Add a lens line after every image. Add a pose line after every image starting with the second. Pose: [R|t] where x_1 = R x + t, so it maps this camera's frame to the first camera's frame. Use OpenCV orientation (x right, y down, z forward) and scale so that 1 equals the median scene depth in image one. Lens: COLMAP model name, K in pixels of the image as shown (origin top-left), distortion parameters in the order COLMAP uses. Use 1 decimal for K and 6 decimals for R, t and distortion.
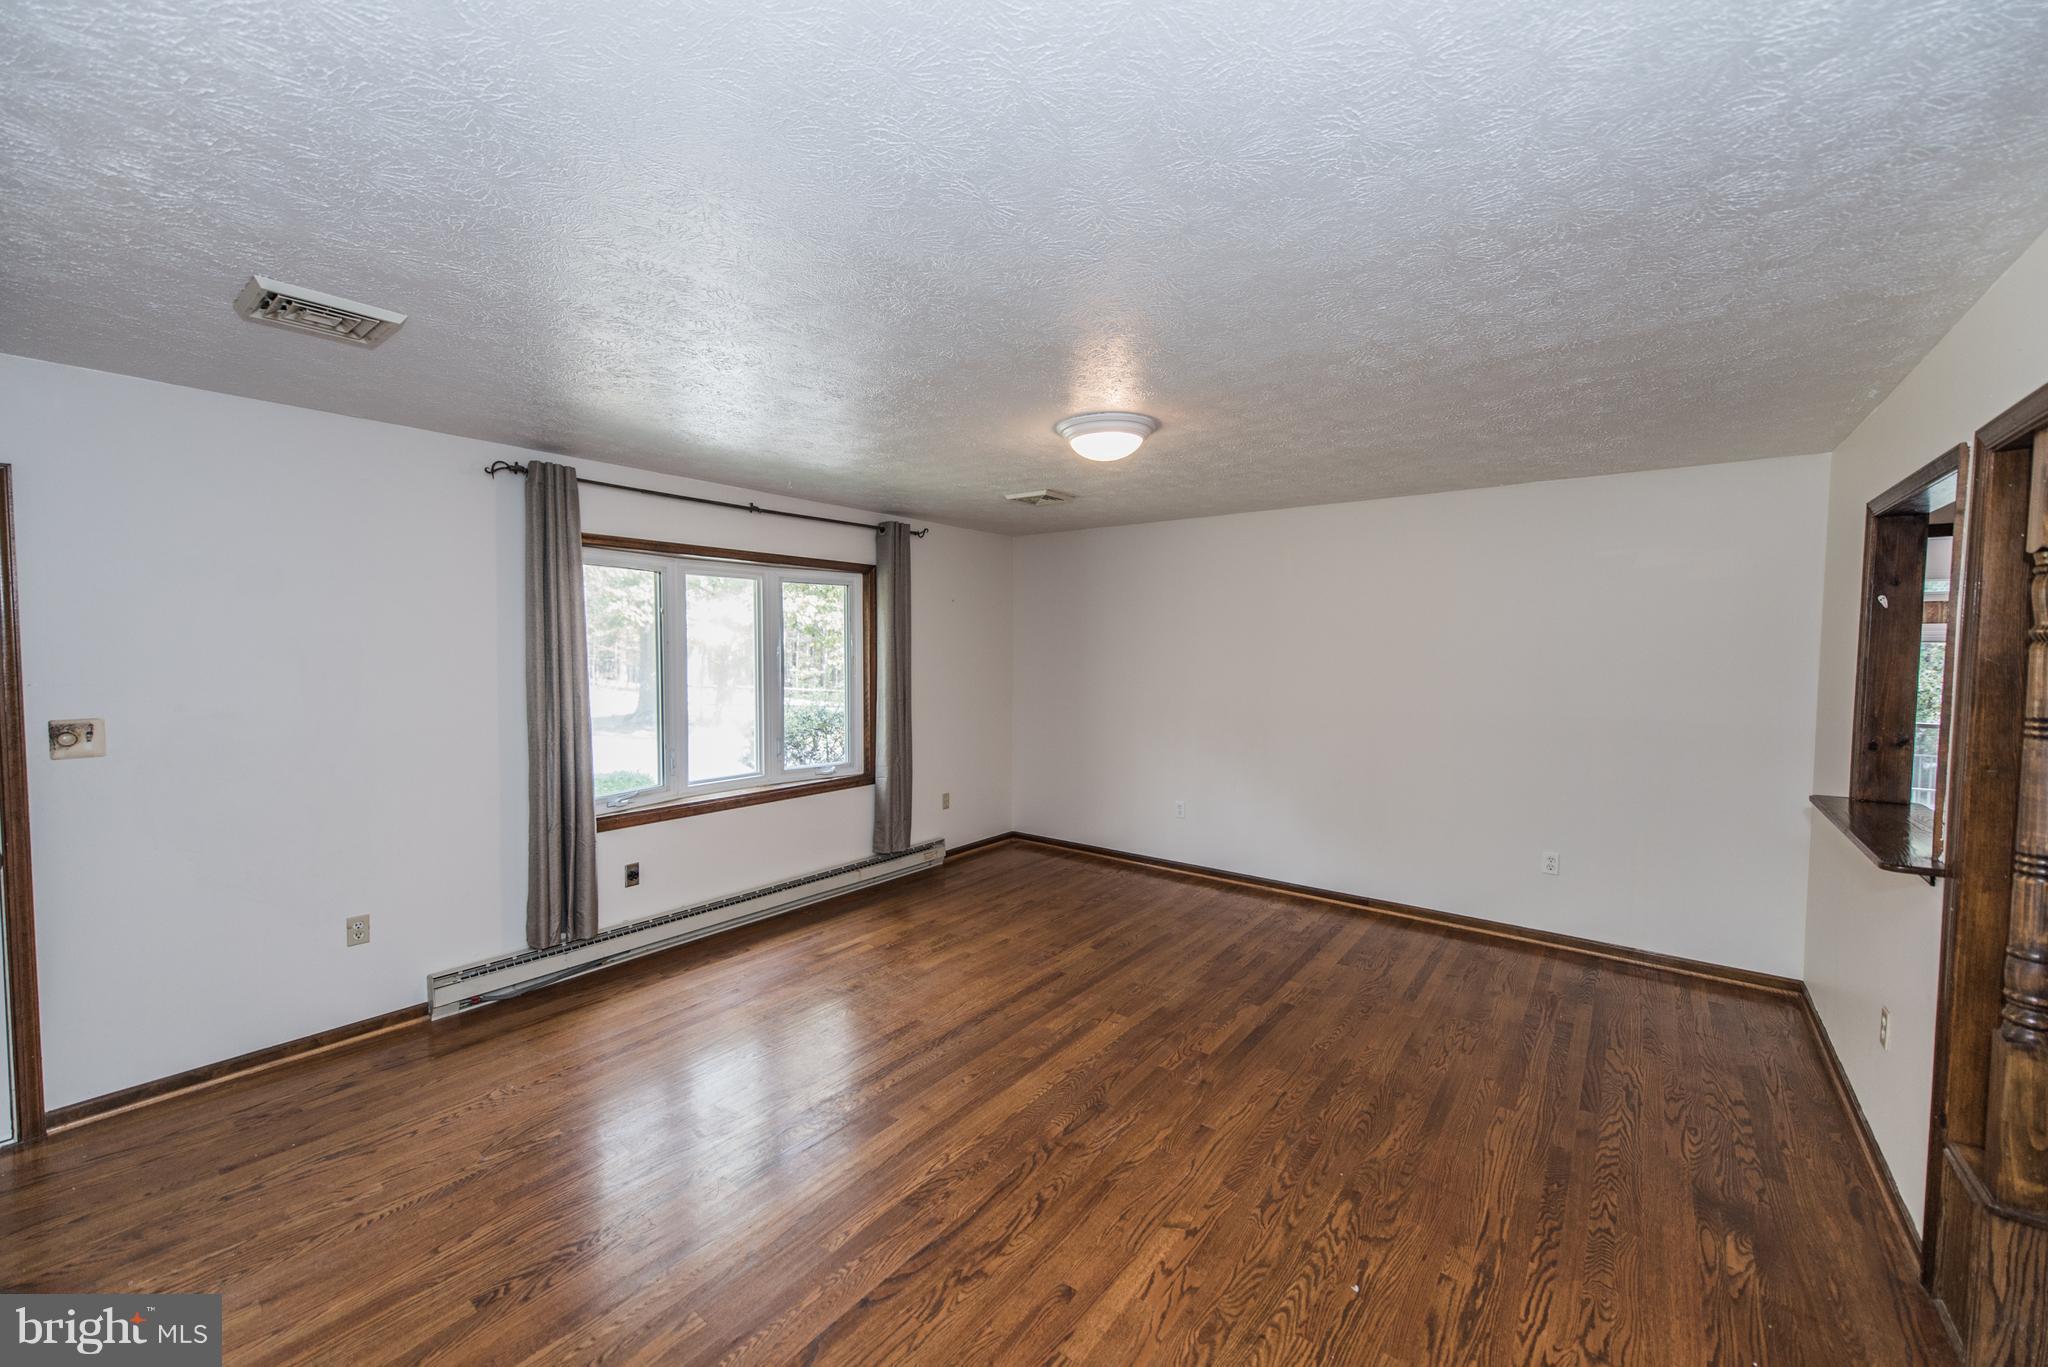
lens RADIAL K [[798.6, 0, 1019.8], [0, 798.6, 684.7], [0, 0, 1]] dist [0.017646, -0.004577]
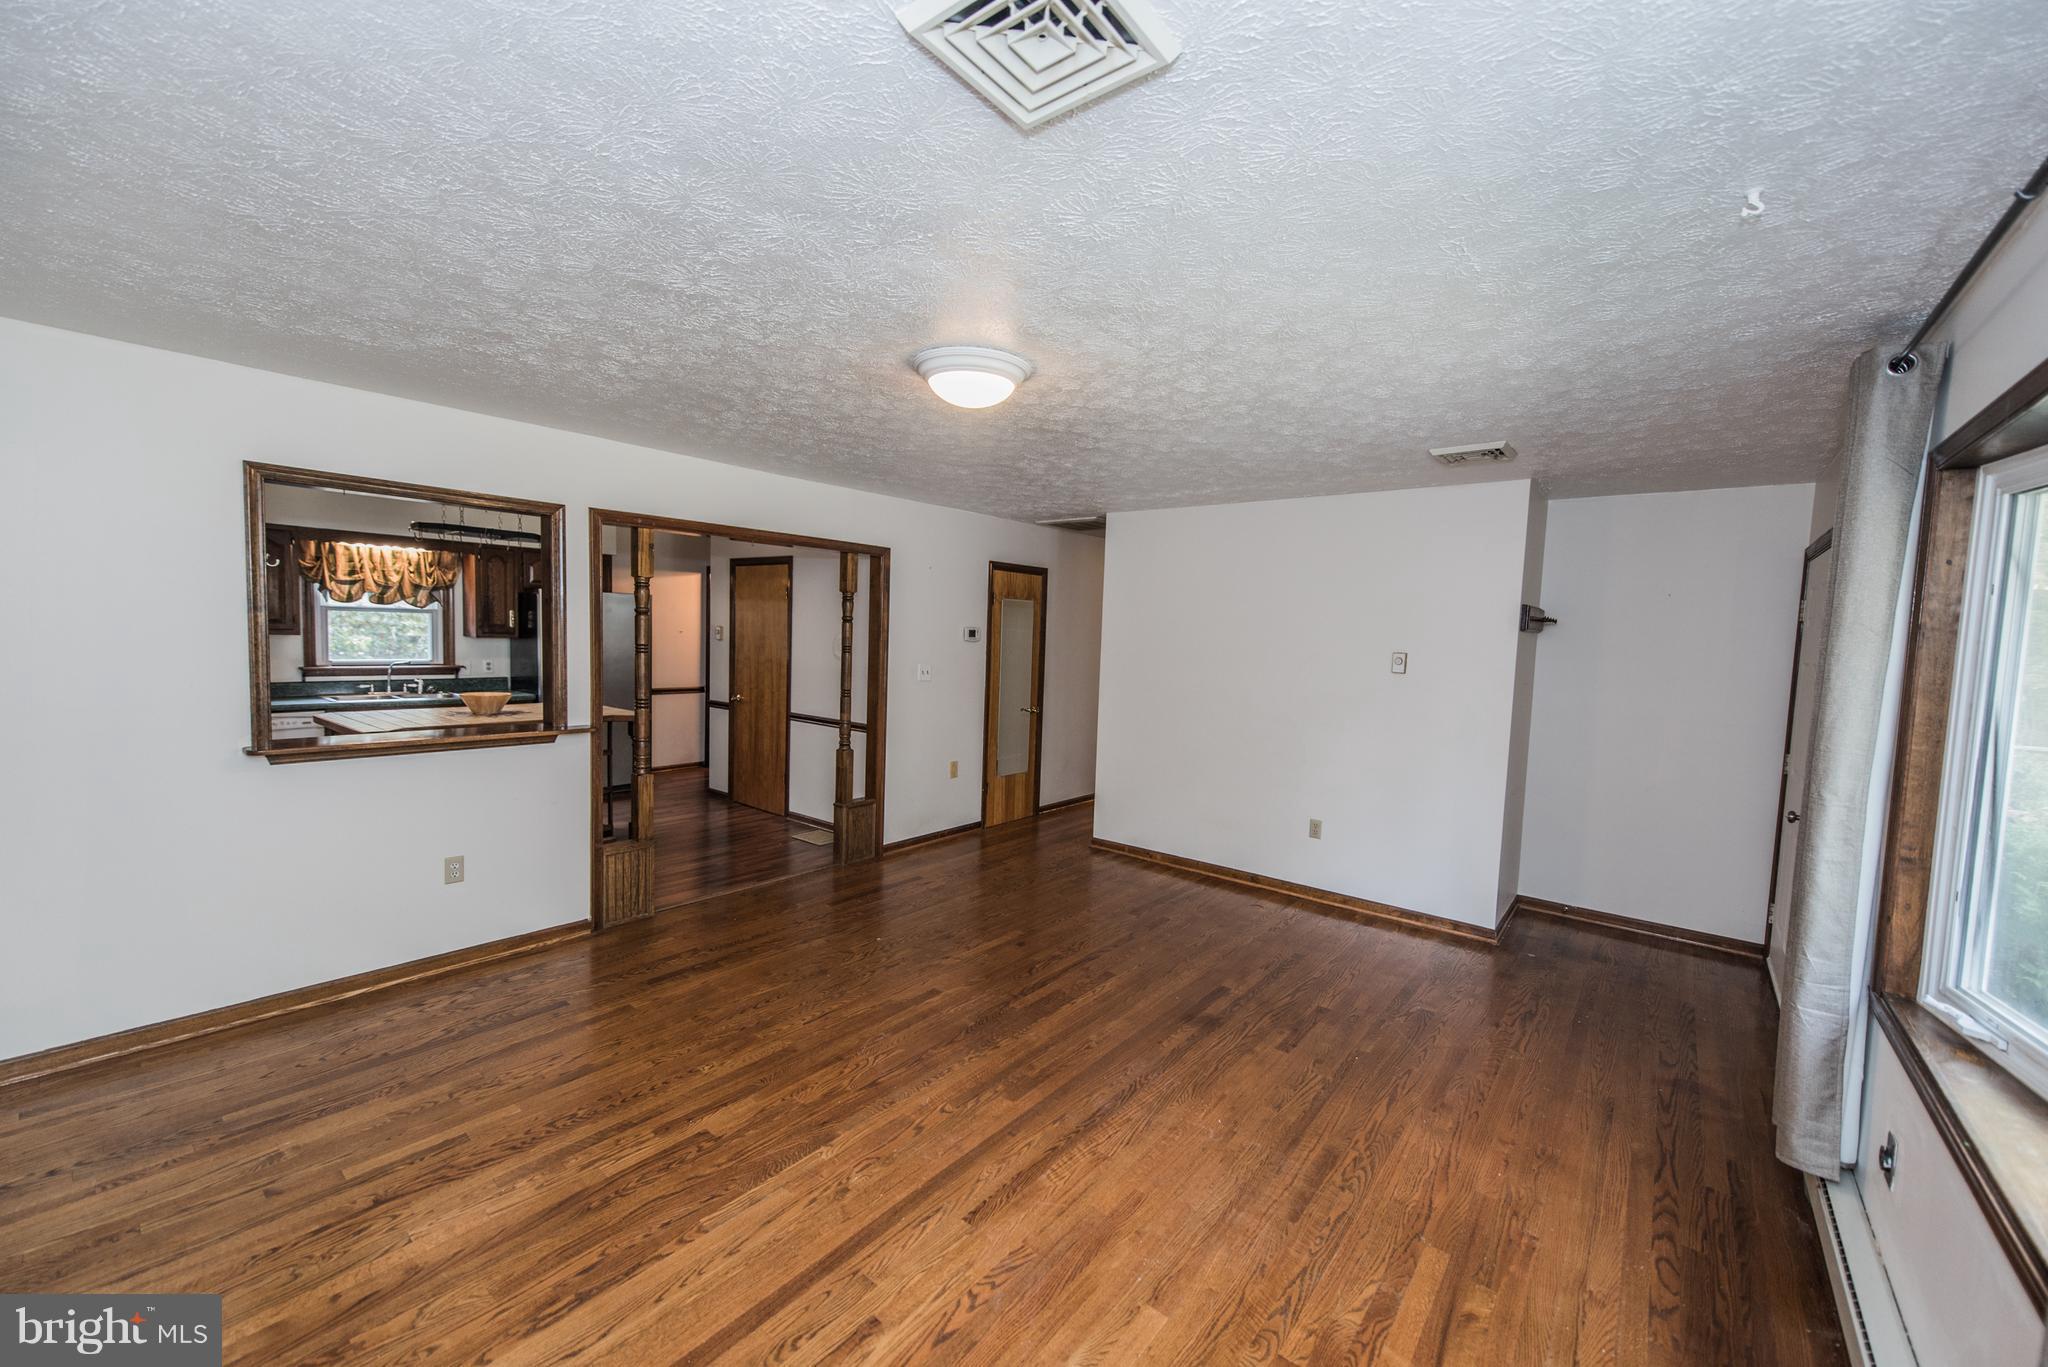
lens RADIAL K [[798.6, 0, 1019.8], [0, 798.6, 684.7], [0, 0, 1]] dist [0.017646, -0.004577]
pose [[-0.998867, -0.041685, 0.022942, 0.020569], [-0.038717, 0.992334, 0.117364, -0.073337], [-0.027659, 0.116343, -0.992824, 1.496170]]
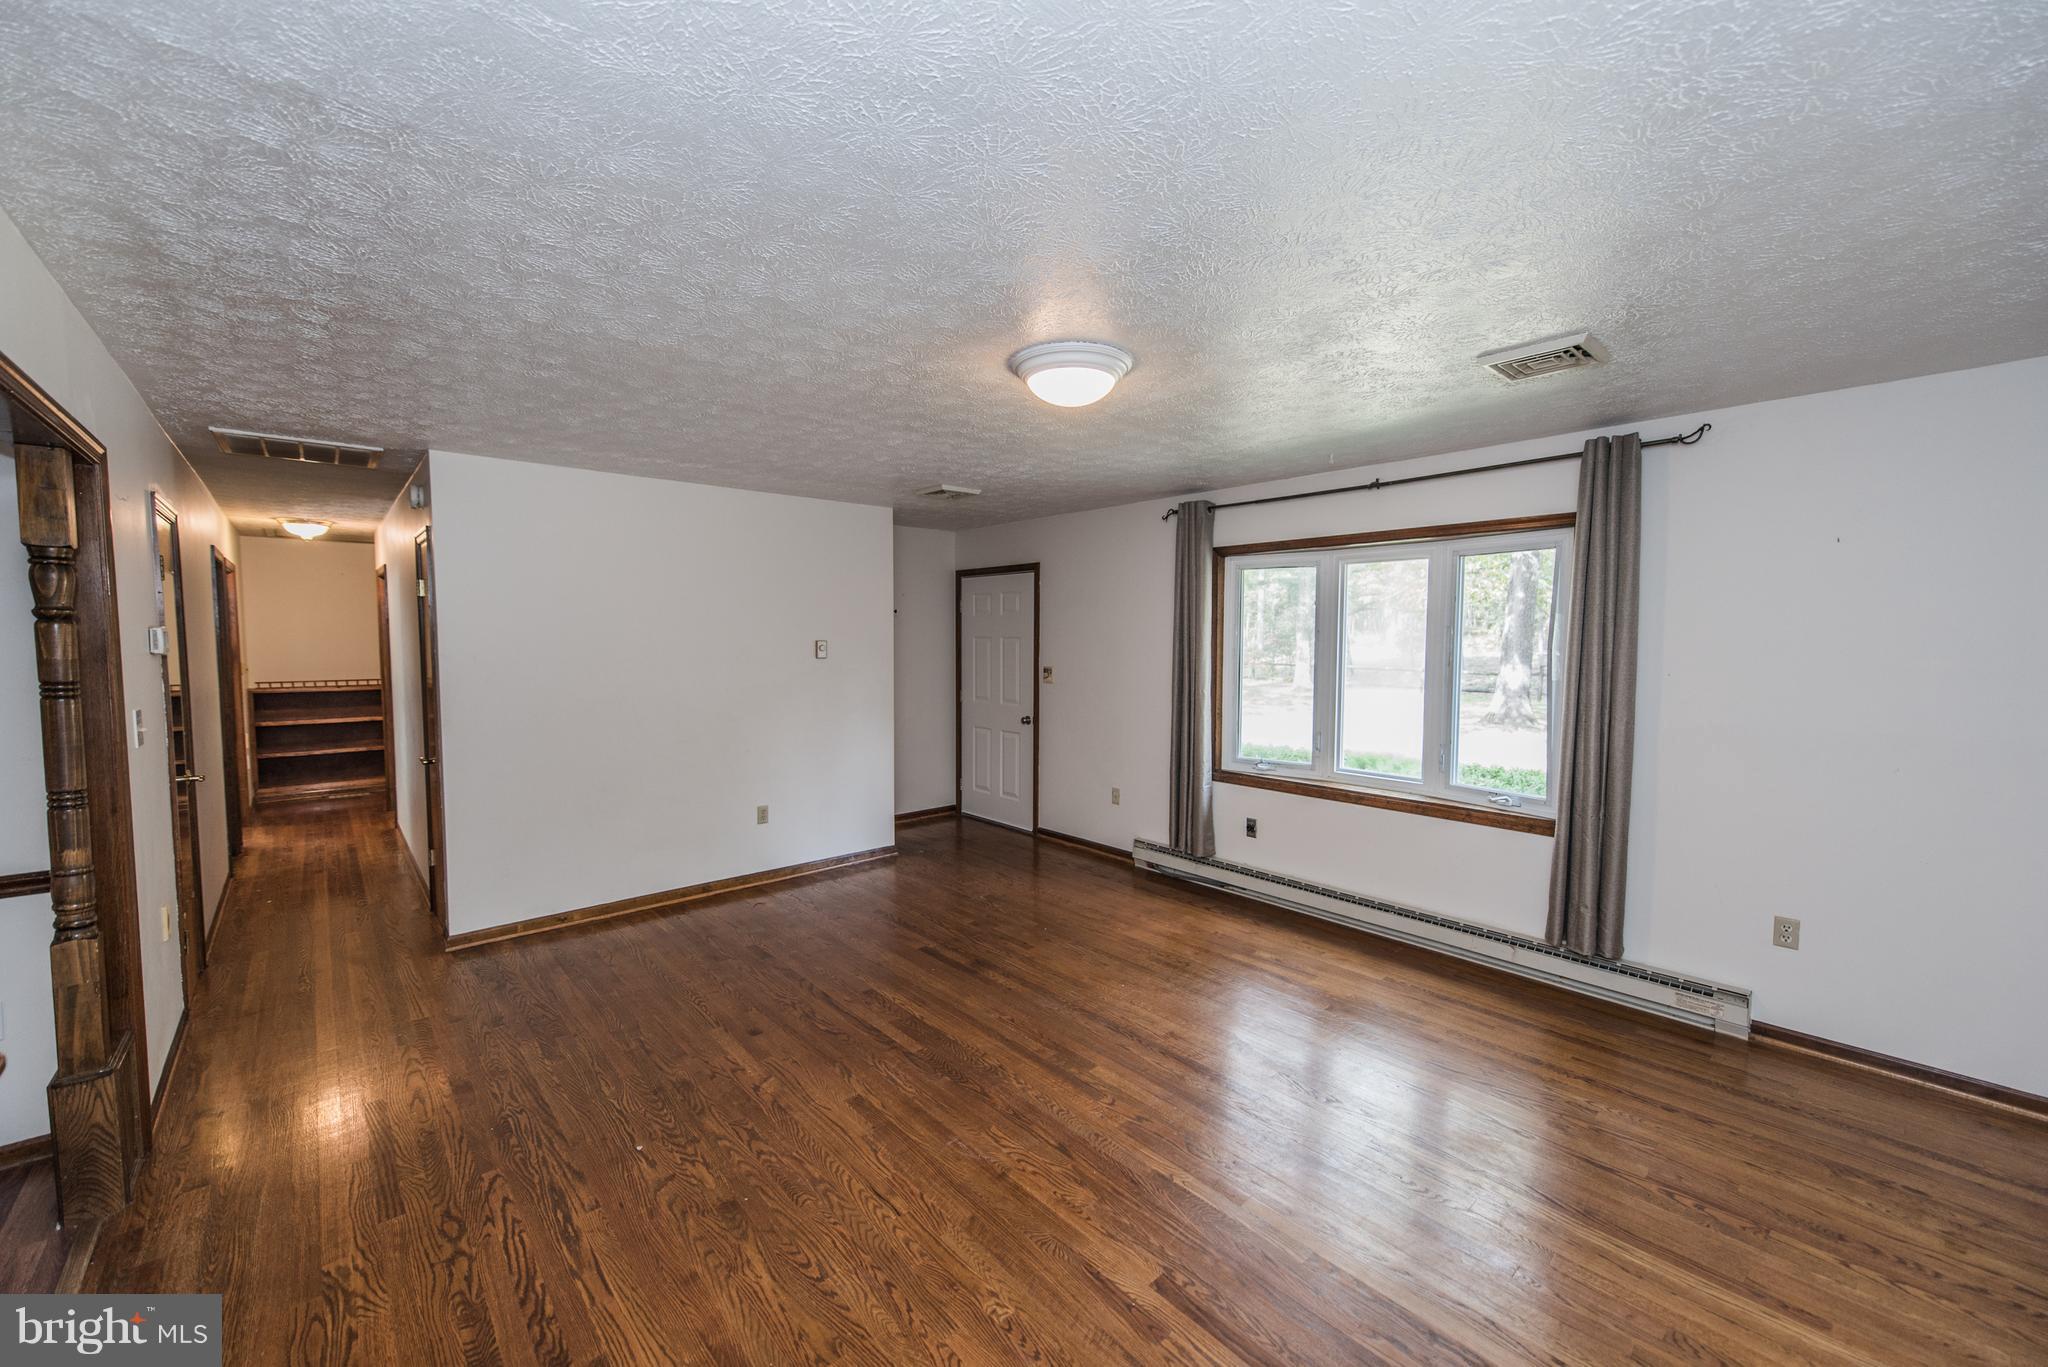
lens RADIAL K [[798.6, 0, 1019.8], [0, 798.6, 684.7], [0, 0, 1]] dist [0.017646, -0.004577]
pose [[-0.183508, 0.055645, -0.981442, 0.756205], [-0.050739, 0.996530, 0.065988, -0.036006], [0.981708, 0.061907, -0.180048, 0.893935]]
